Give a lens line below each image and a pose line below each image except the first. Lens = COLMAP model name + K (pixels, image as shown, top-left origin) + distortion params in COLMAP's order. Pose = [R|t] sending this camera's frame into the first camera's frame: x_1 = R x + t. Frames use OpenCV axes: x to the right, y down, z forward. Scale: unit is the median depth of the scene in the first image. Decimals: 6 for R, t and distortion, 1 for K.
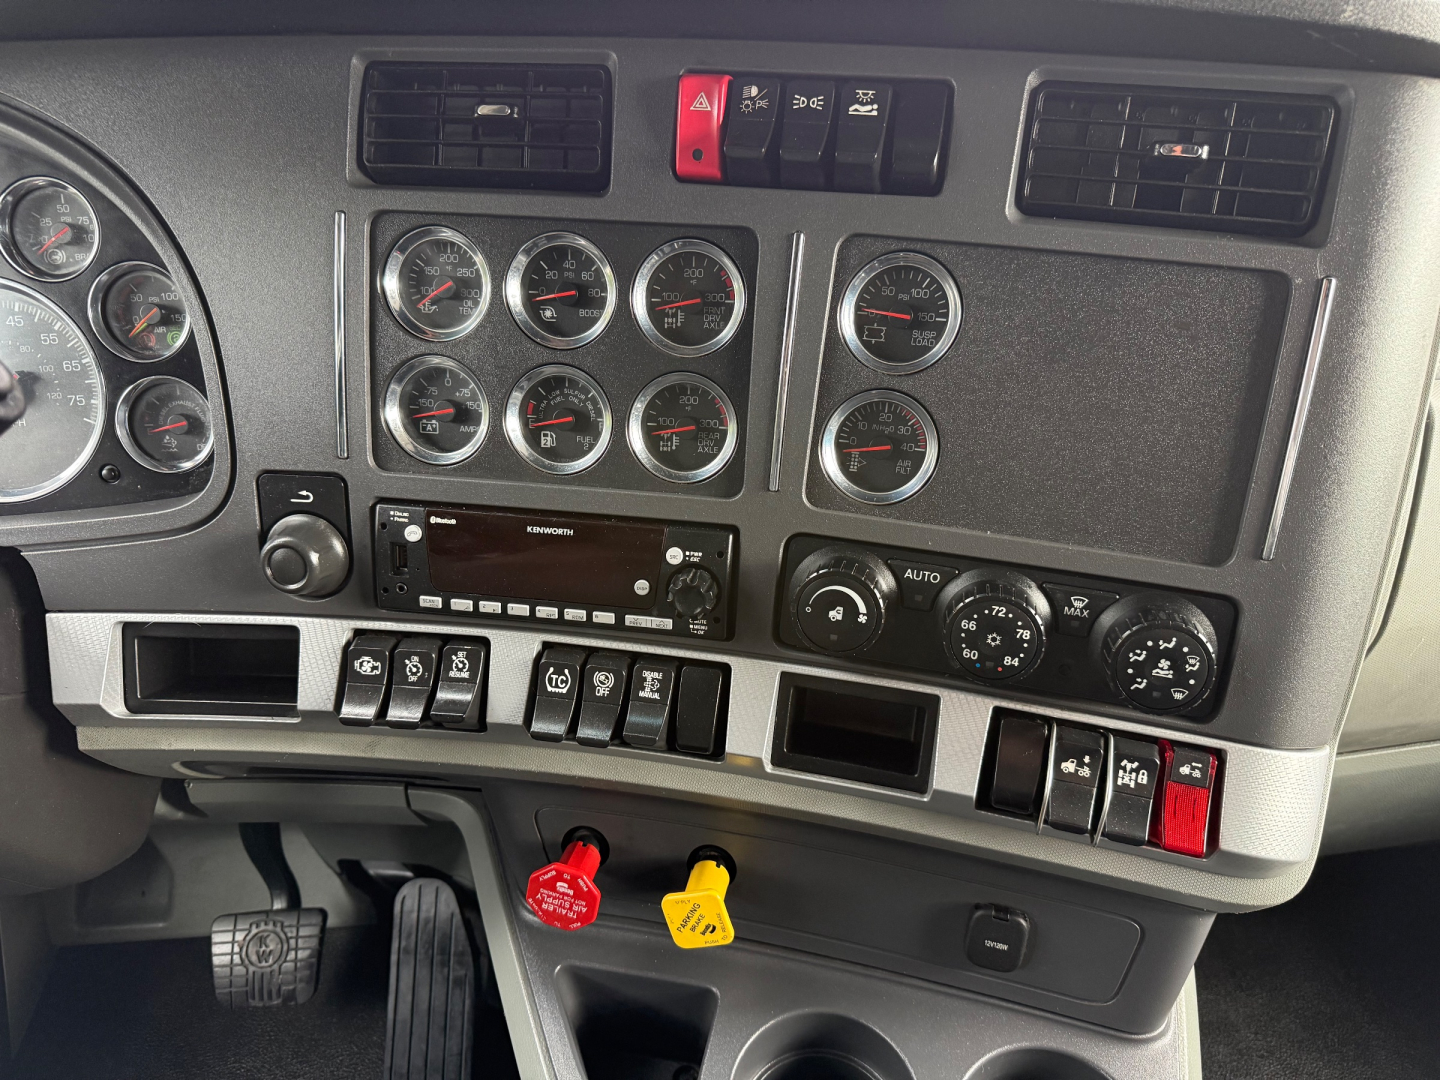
lens RADIAL K [[1013.5, 0, 707.6], [0, 1013.5, 554.3], [0, 0, 1]] dist [0.061547, -0.073435]
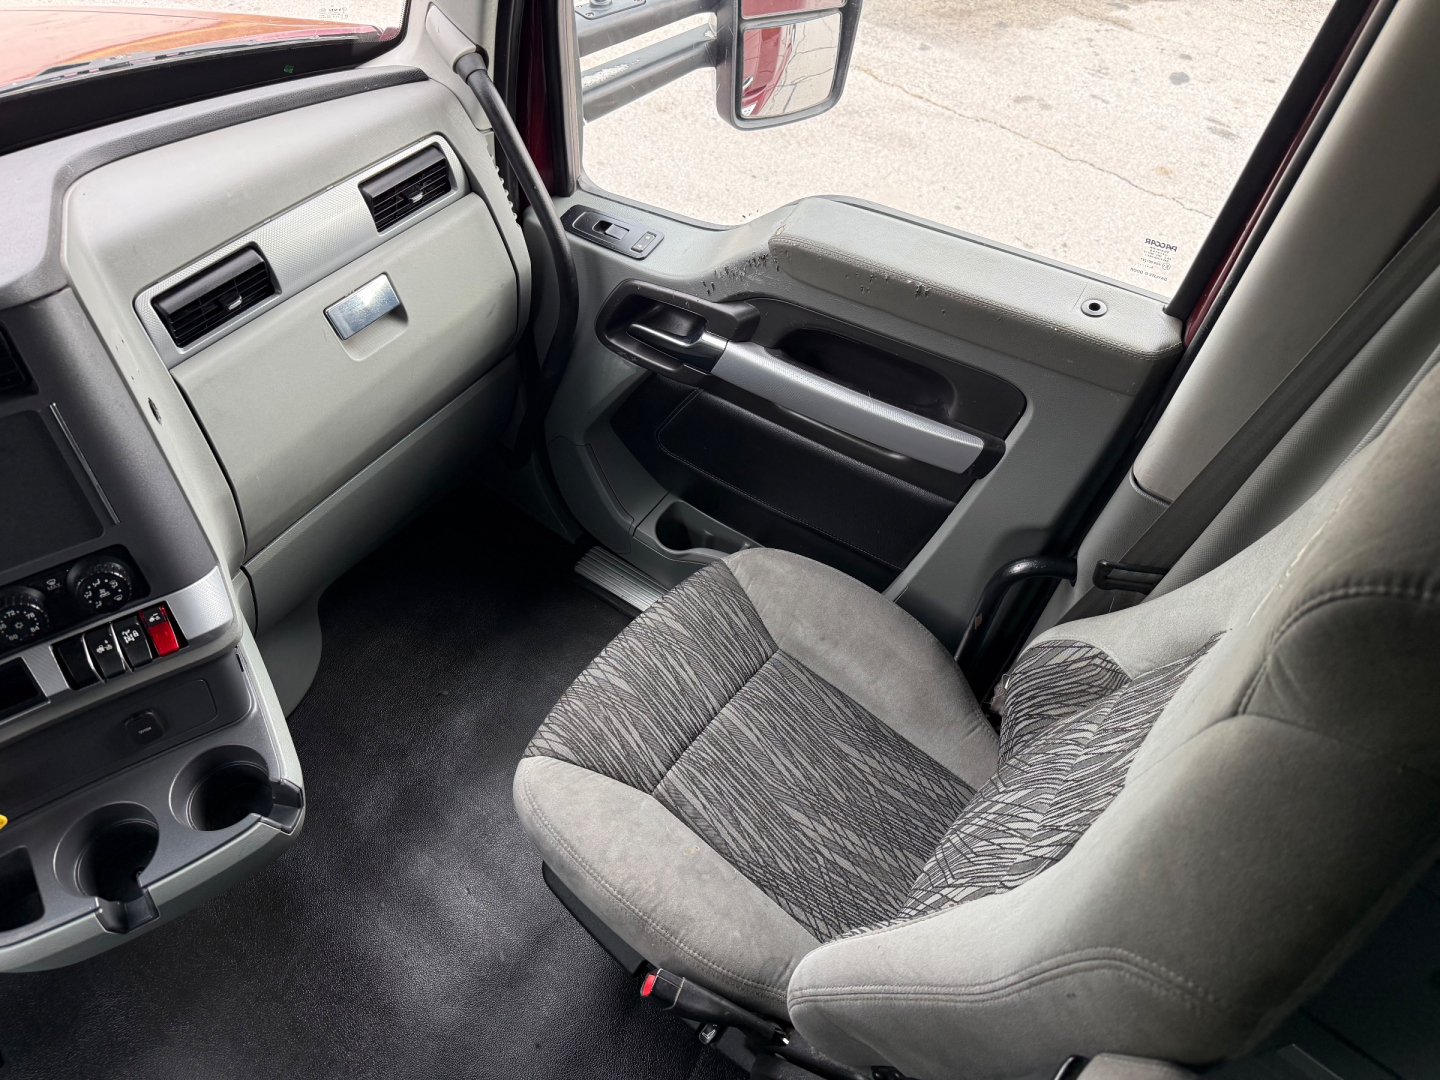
lens RADIAL K [[1013.5, 0, 724.9], [0, 1013.5, 552.4], [0, 0, 1]] dist [0.061547, -0.073435]
pose [[0.679600, -0.558262, 0.475907, 0.307448], [0.398925, 0.825678, 0.398892, -0.255106], [-0.615632, -0.081236, 0.783835, -1.269998]]
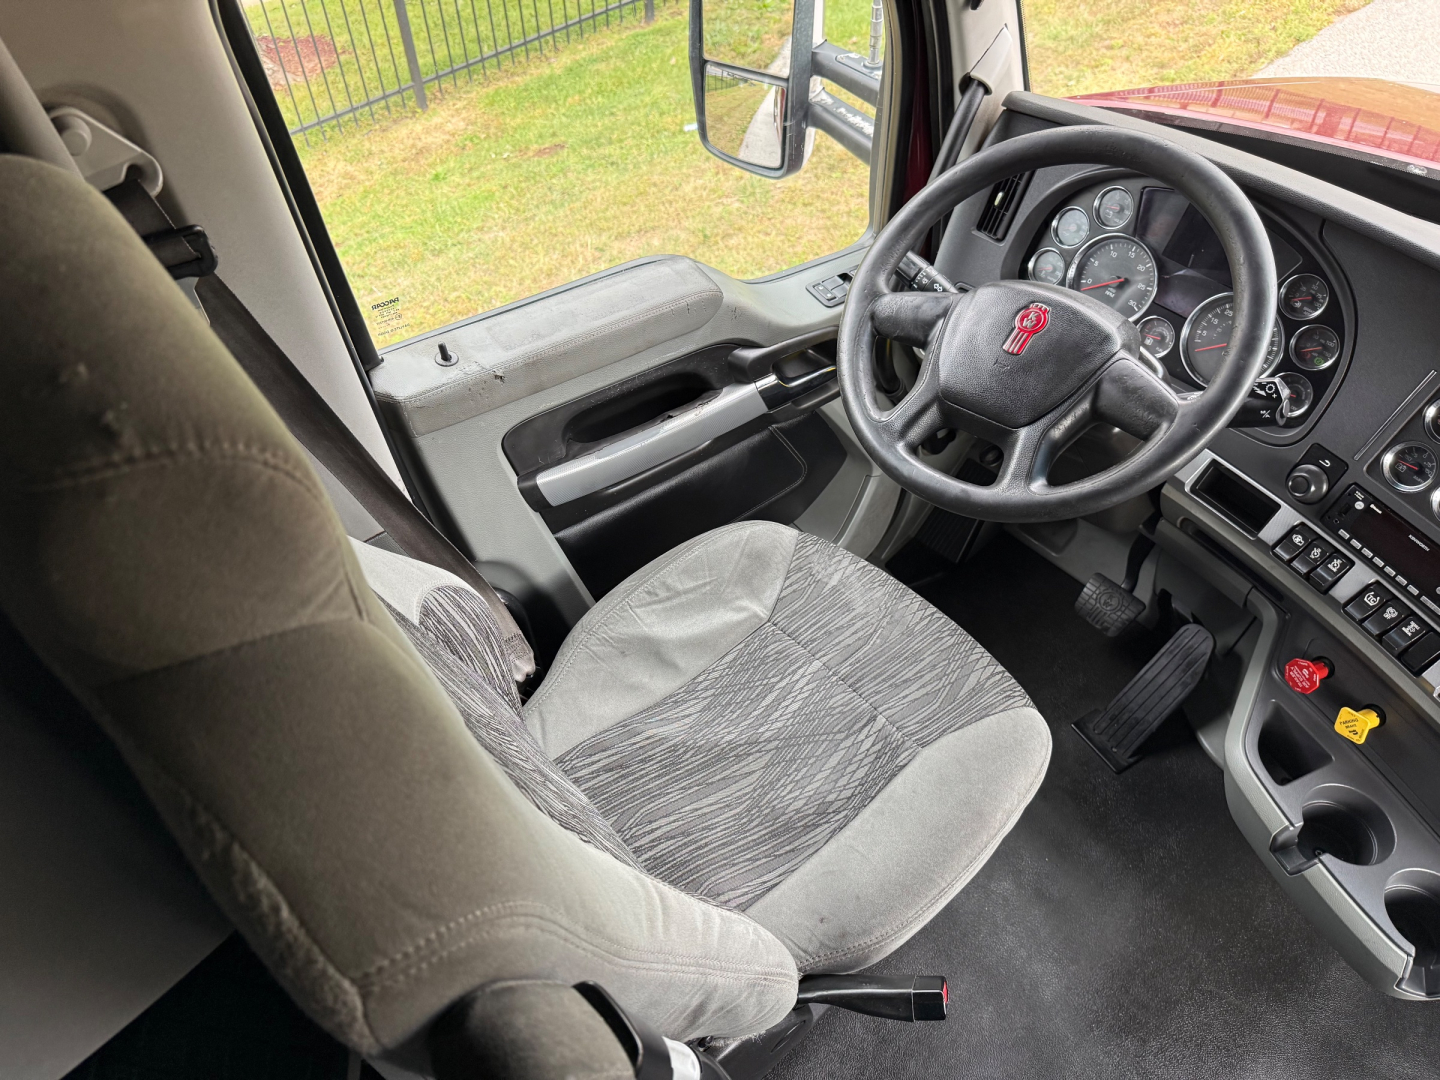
lens RADIAL K [[1013.5, 0, 724.1], [0, 1013.5, 543.7], [0, 0, 1]] dist [0.061547, -0.073435]
pose [[0.607570, 0.610405, -0.508198, 0.054980], [-0.471546, 0.792079, 0.387629, -0.169173], [0.639143, 0.004127, 0.769077, -1.598331]]
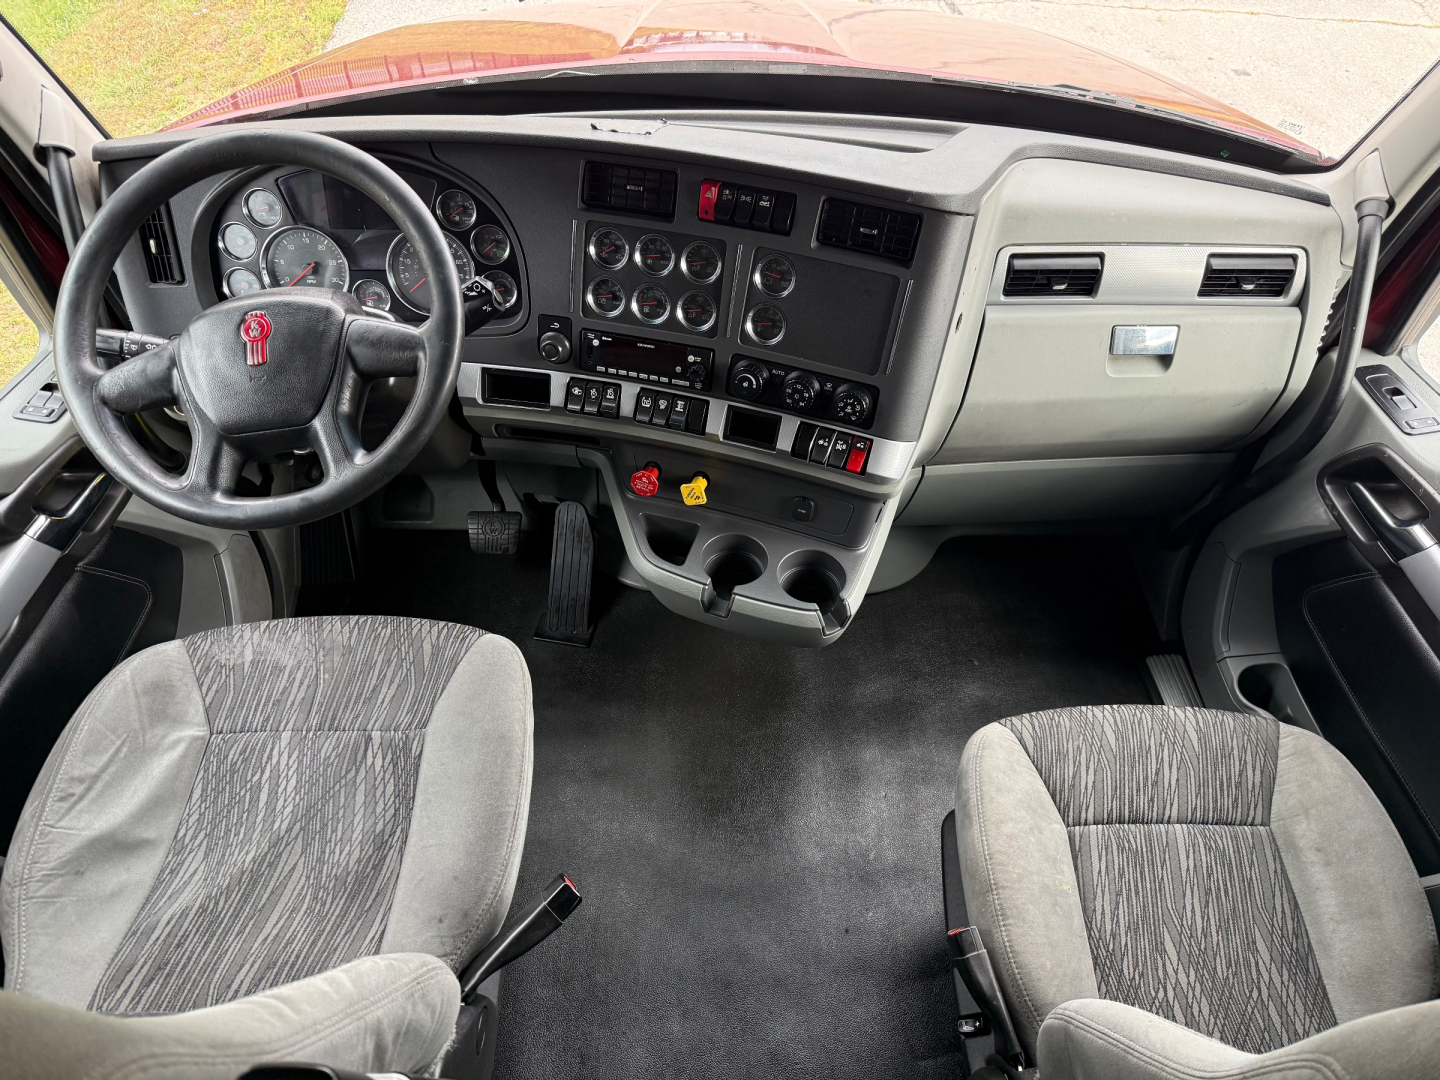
lens RADIAL K [[1013.5, 0, 724.3], [0, 1013.5, 543.4], [0, 0, 1]] dist [0.061547, -0.073435]
pose [[0.996675, 0.074807, -0.032280, 0.178762], [-0.066040, 0.973791, 0.217645, -0.112183], [0.047715, -0.214789, 0.975494, -1.739271]]
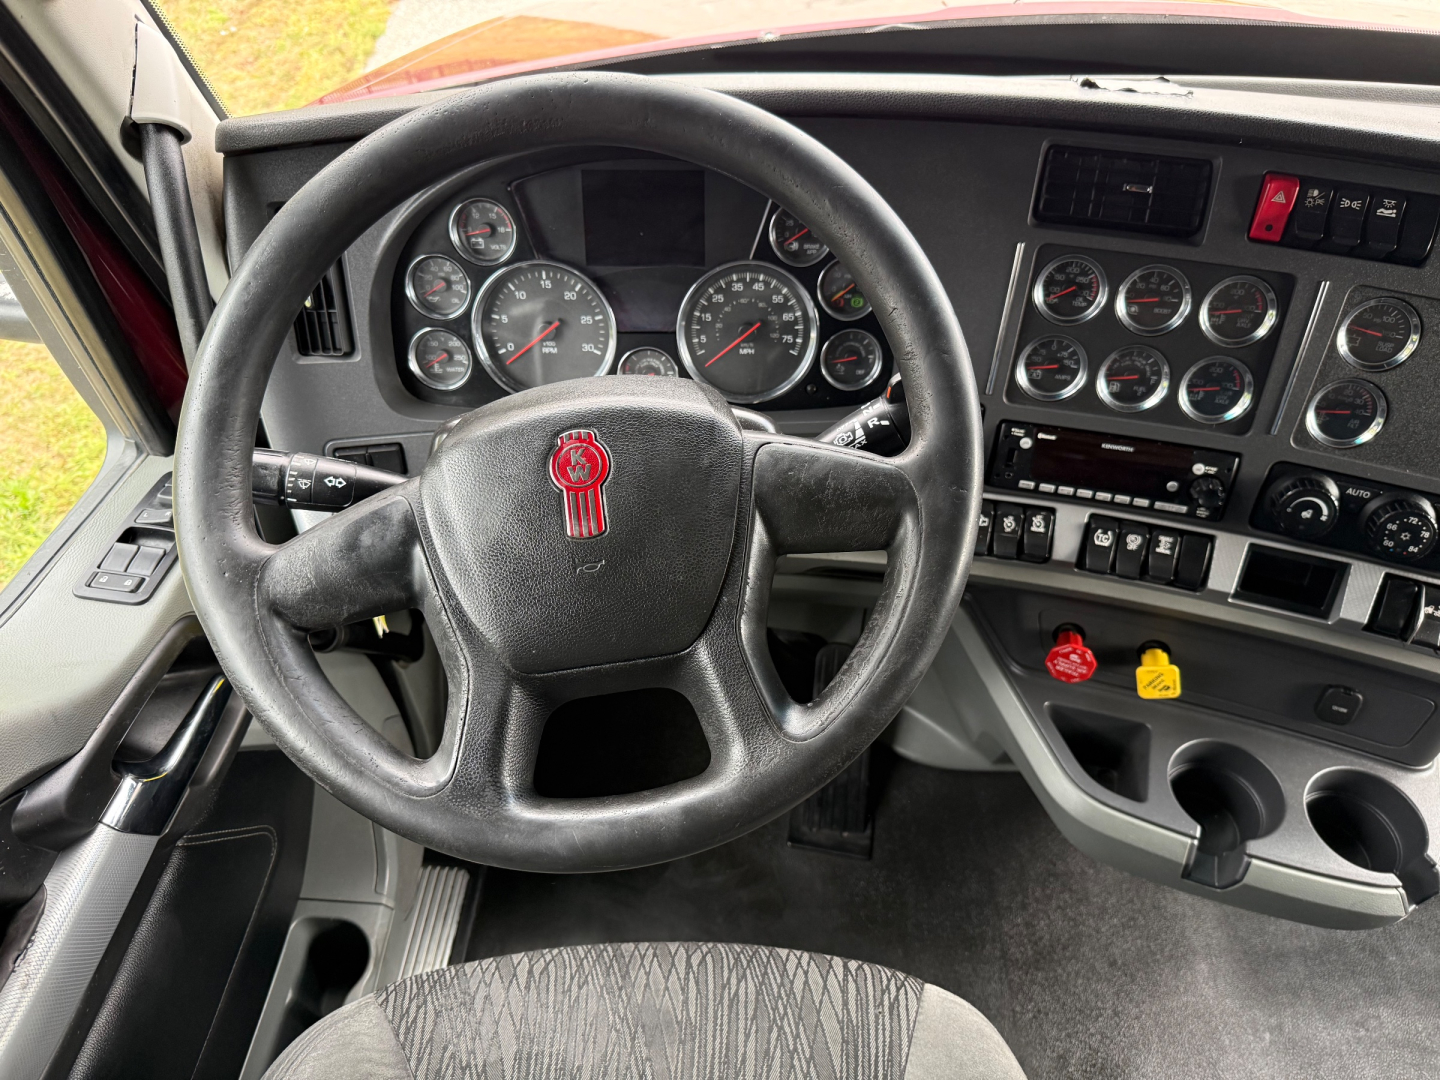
lens RADIAL K [[1013.5, 0, 722.2], [0, 1013.5, 541.1], [0, 0, 1]] dist [0.061547, -0.073435]
pose [[0.997254, 0.064265, -0.036816, -0.708159], [-0.056065, 0.979845, 0.191731, -0.154114], [0.048395, -0.189141, 0.980757, -0.657835]]
